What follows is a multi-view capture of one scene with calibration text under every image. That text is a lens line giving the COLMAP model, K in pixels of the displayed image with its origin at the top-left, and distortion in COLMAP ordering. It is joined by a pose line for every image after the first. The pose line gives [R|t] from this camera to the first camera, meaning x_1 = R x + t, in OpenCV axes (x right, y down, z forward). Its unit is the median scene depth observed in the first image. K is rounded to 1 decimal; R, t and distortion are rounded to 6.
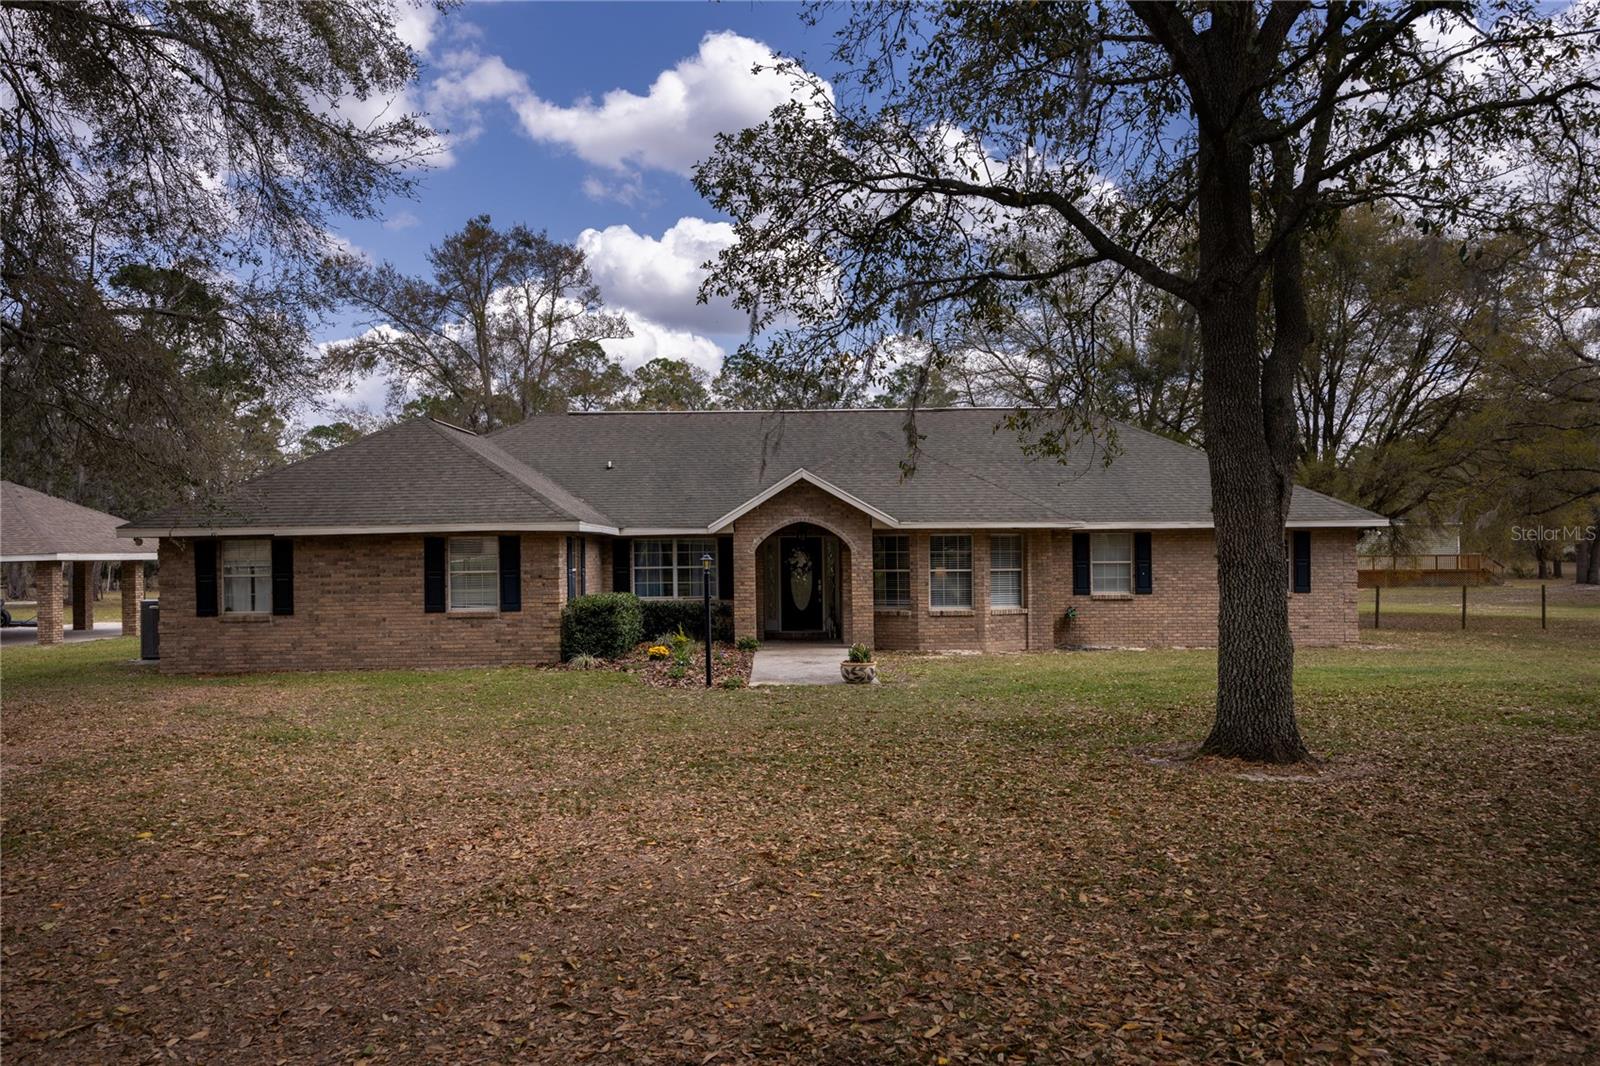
lens RADIAL K [[1201.9, 0, 800.6], [0, 1201.9, 536.6], [0, 0, 1]] dist [0.005417, 0.000435]
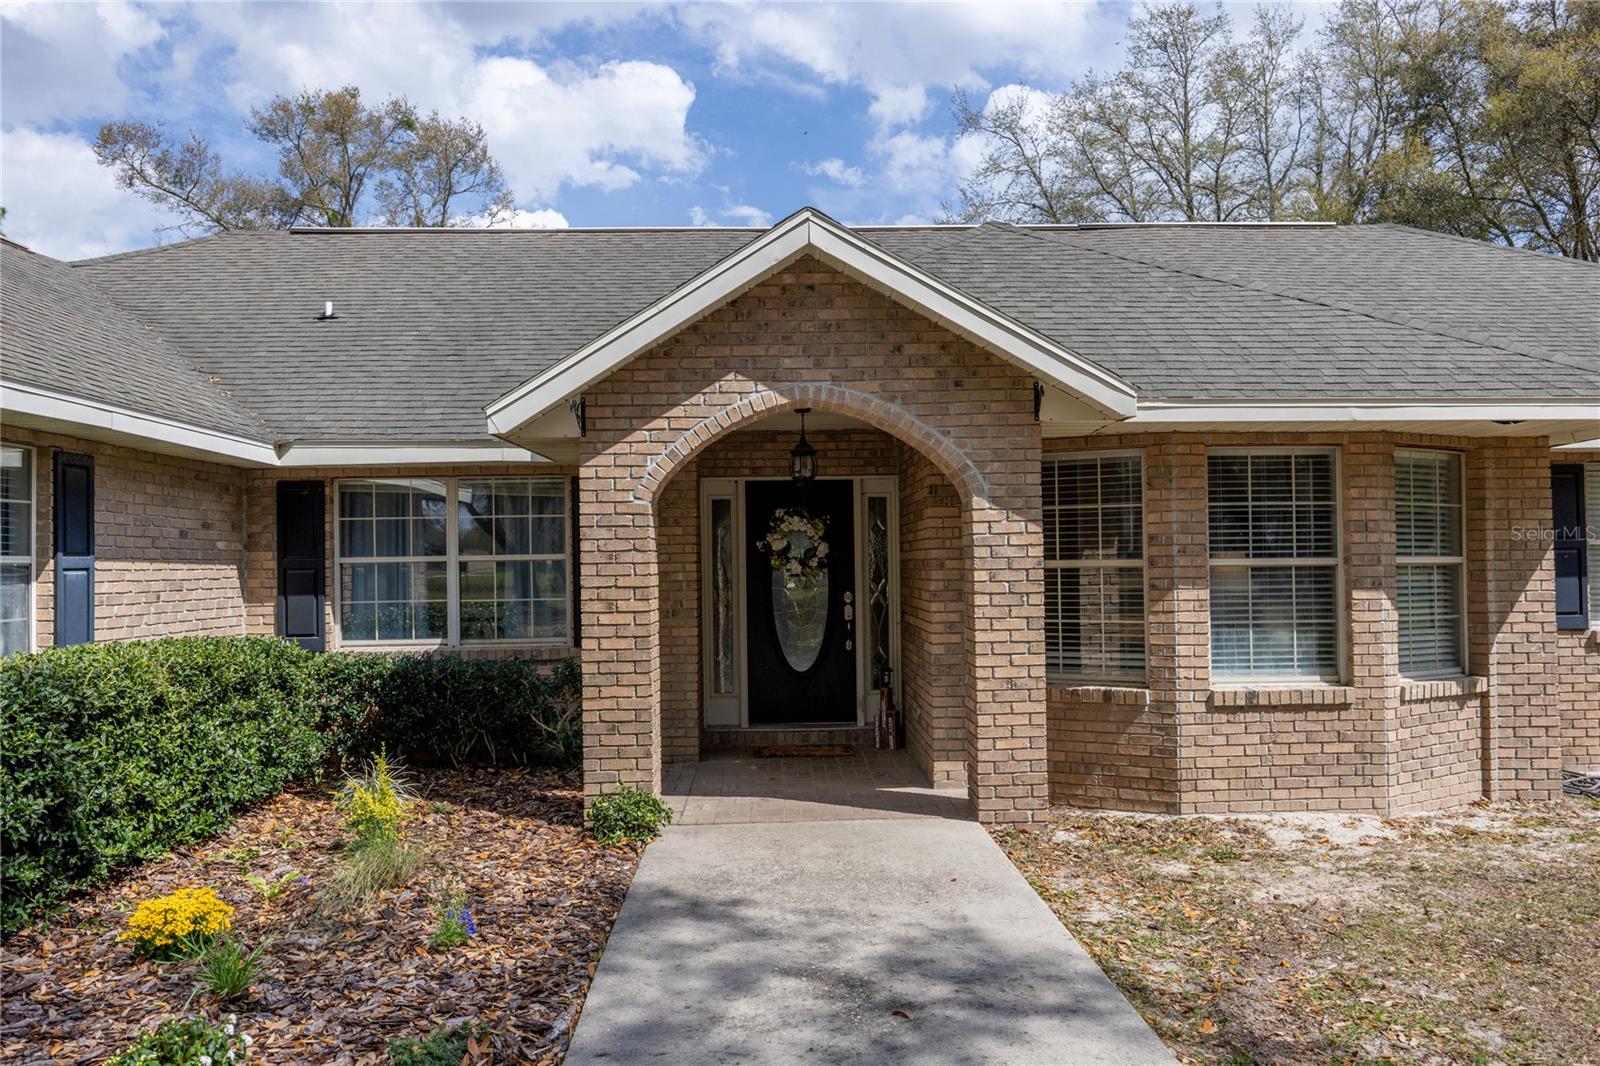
lens RADIAL K [[1201.9, 0, 799.2], [0, 1201.9, 536.3], [0, 0, 1]] dist [0.005417, 0.000435]
pose [[0.999911, -0.002223, 0.013148, -0.004783], [0.002300, 0.999981, -0.005771, 0.022026], [-0.013135, 0.005801, 0.999897, 0.656077]]
